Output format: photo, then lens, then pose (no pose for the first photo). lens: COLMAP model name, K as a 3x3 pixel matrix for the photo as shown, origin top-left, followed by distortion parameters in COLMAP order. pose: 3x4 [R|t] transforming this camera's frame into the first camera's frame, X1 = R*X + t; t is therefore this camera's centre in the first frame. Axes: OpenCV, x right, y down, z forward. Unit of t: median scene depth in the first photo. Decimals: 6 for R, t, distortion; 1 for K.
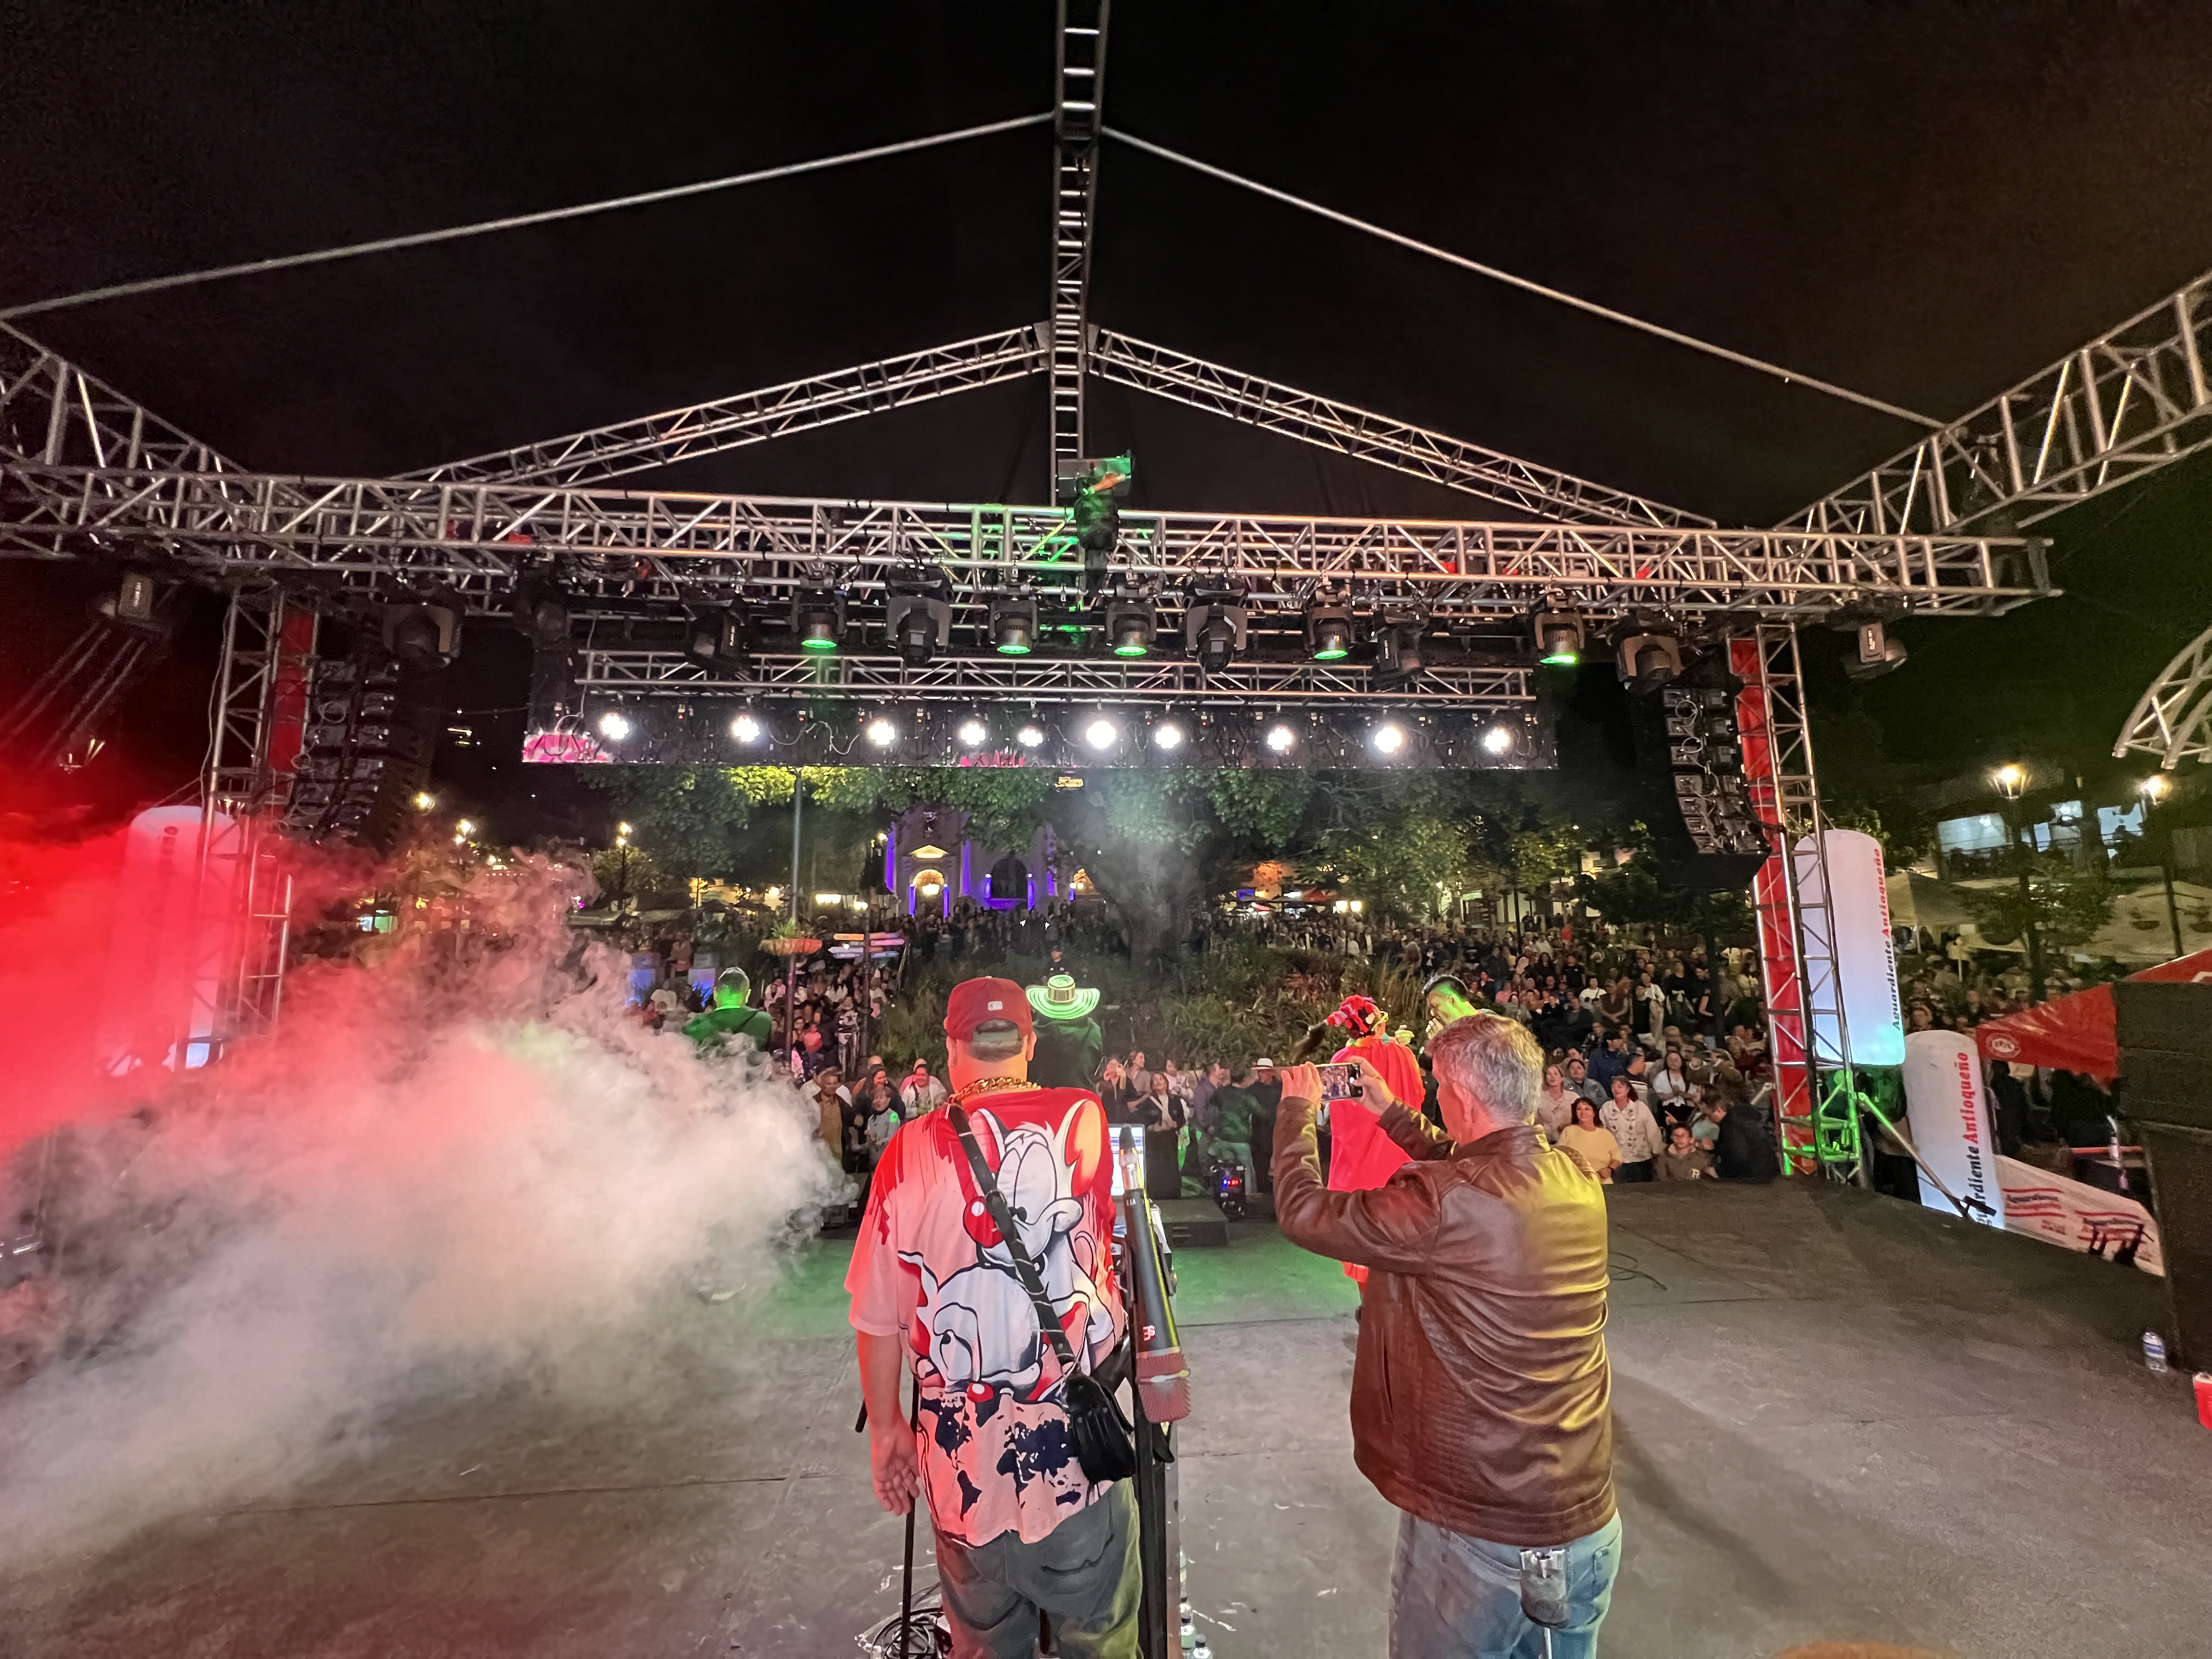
lens RADIAL K [[884.0, 0, 1106.0], [0, 884.0, 829.5], [0, 0, 1]] dist [0.001519, 0.000137]
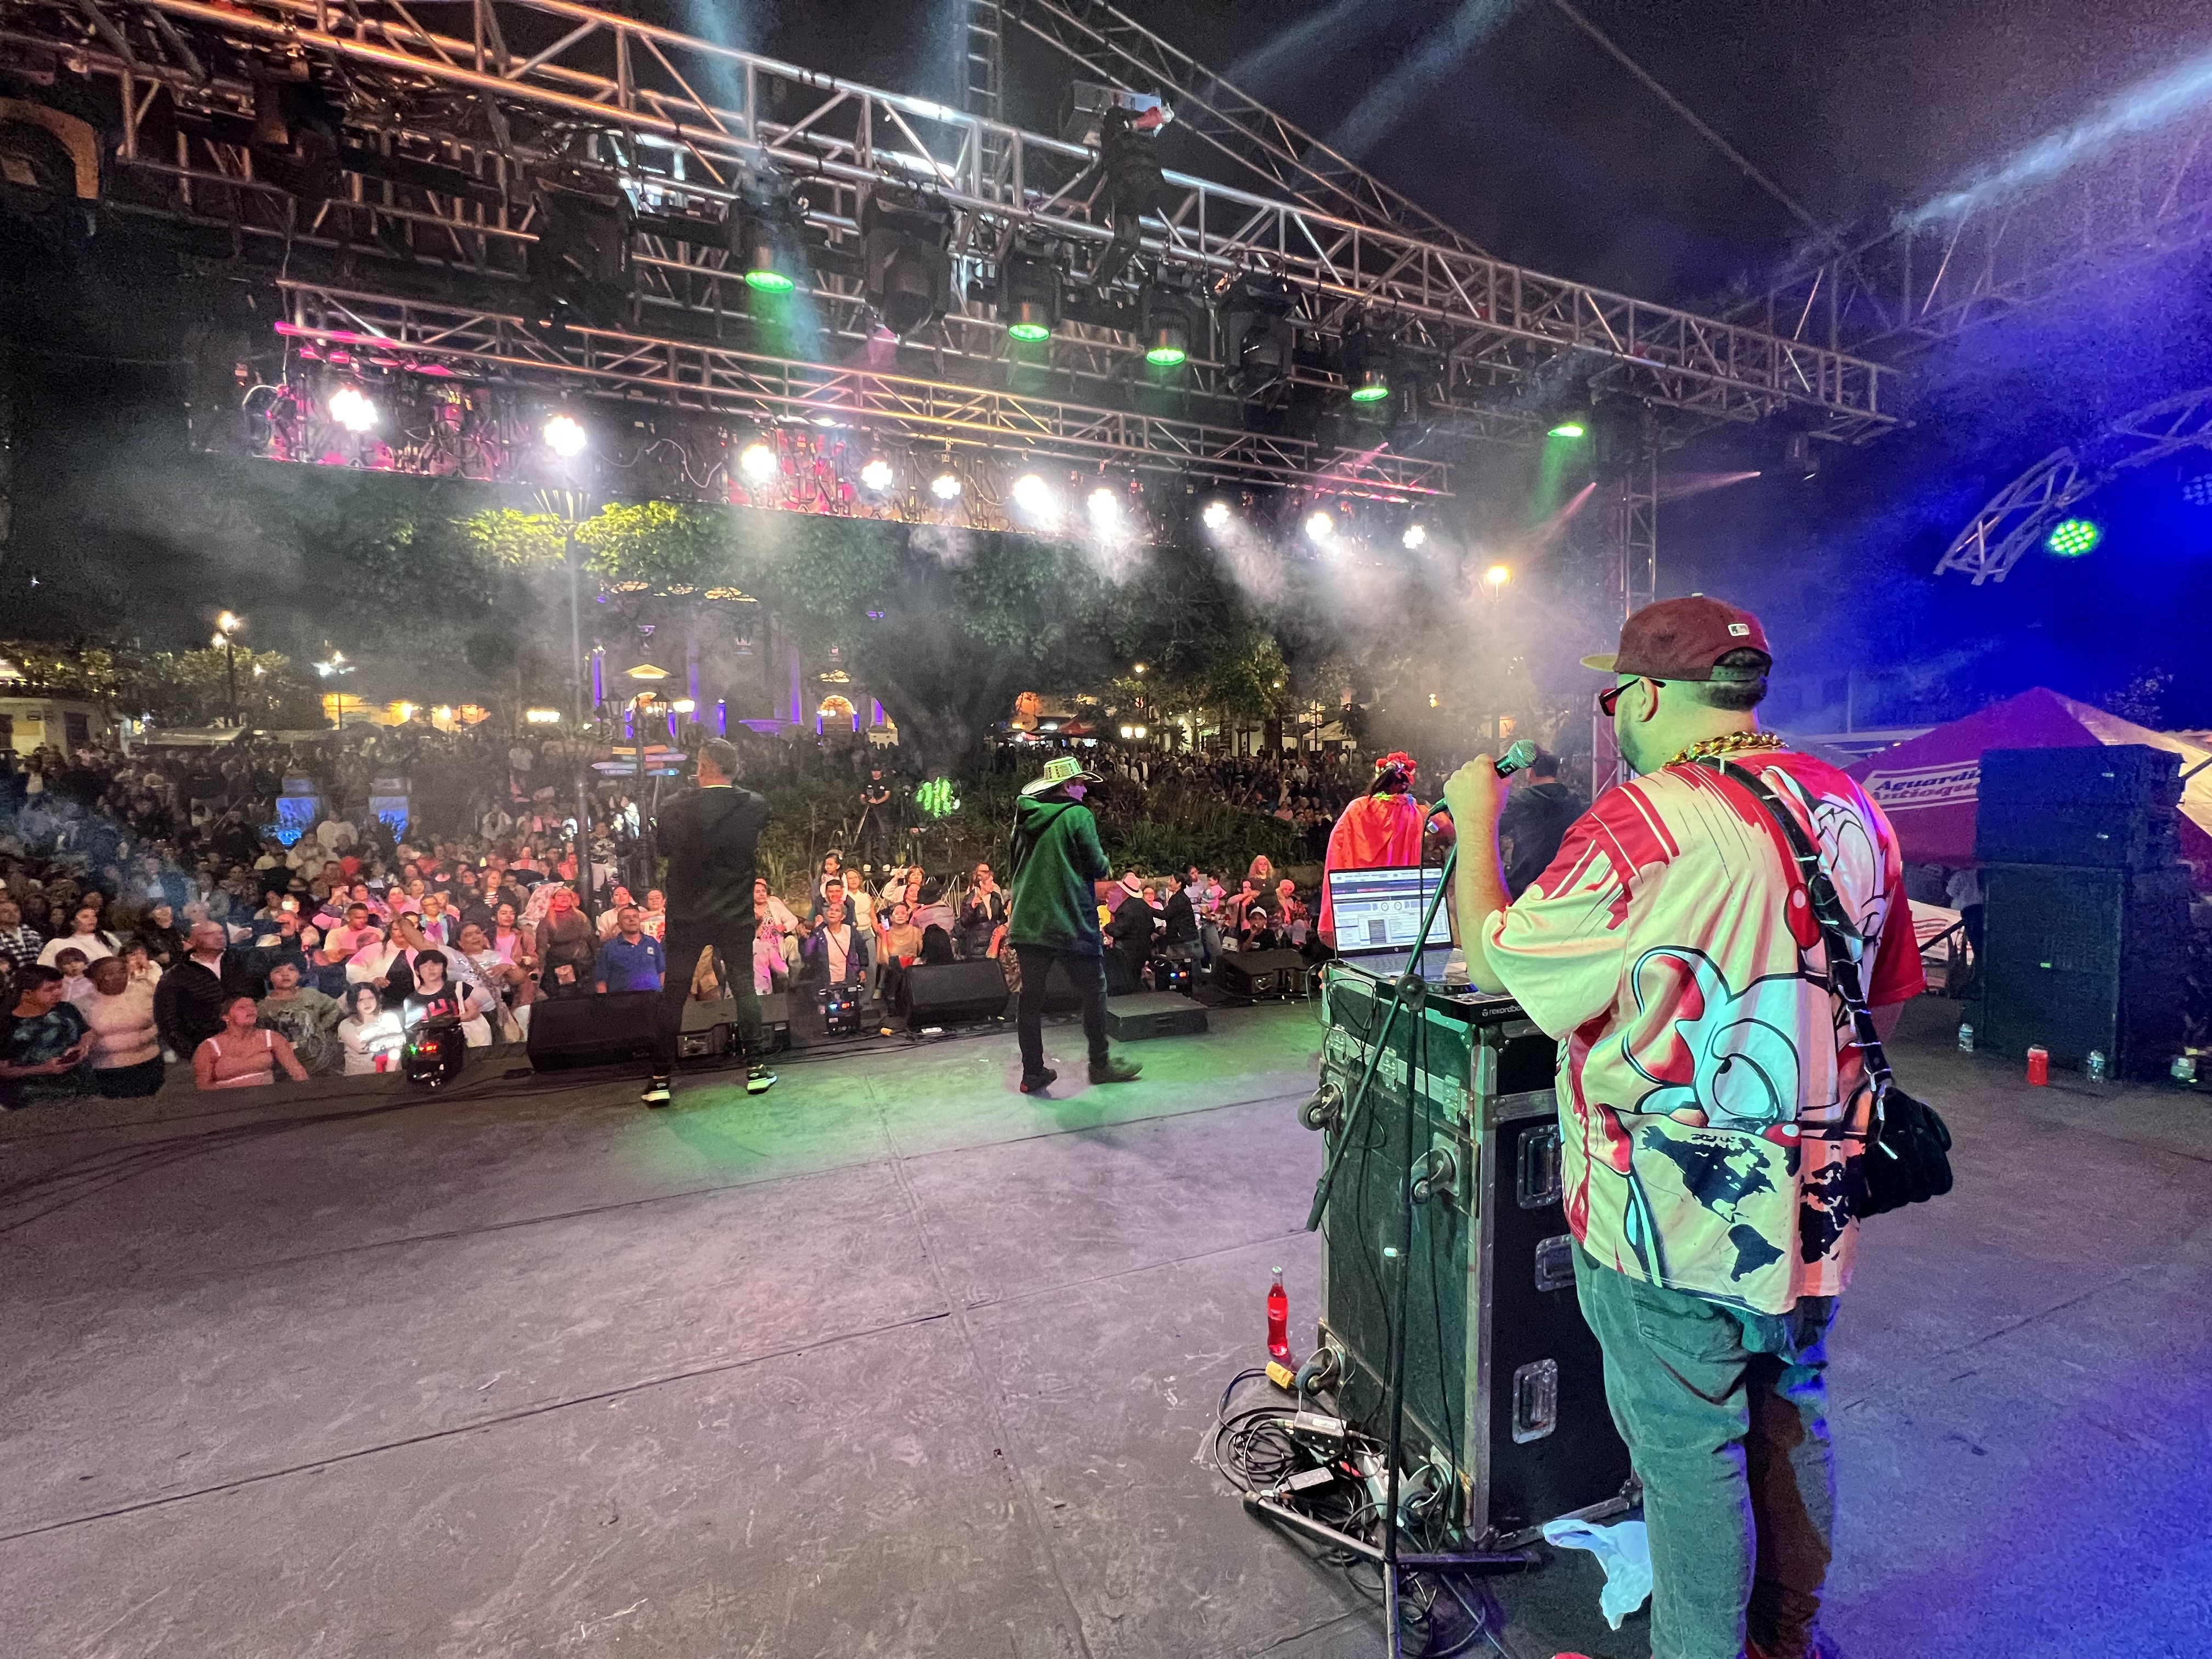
lens RADIAL K [[883.4, 0, 1106.0], [0, 883.4, 829.5], [0, 0, 1]] dist [-0.001766, -0.000243]
pose [[0.956094, -0.017669, 0.292526, -0.184062], [-0.036136, 0.983456, 0.177507, 0.058318], [-0.290823, -0.180284, 0.939638, 0.110868]]
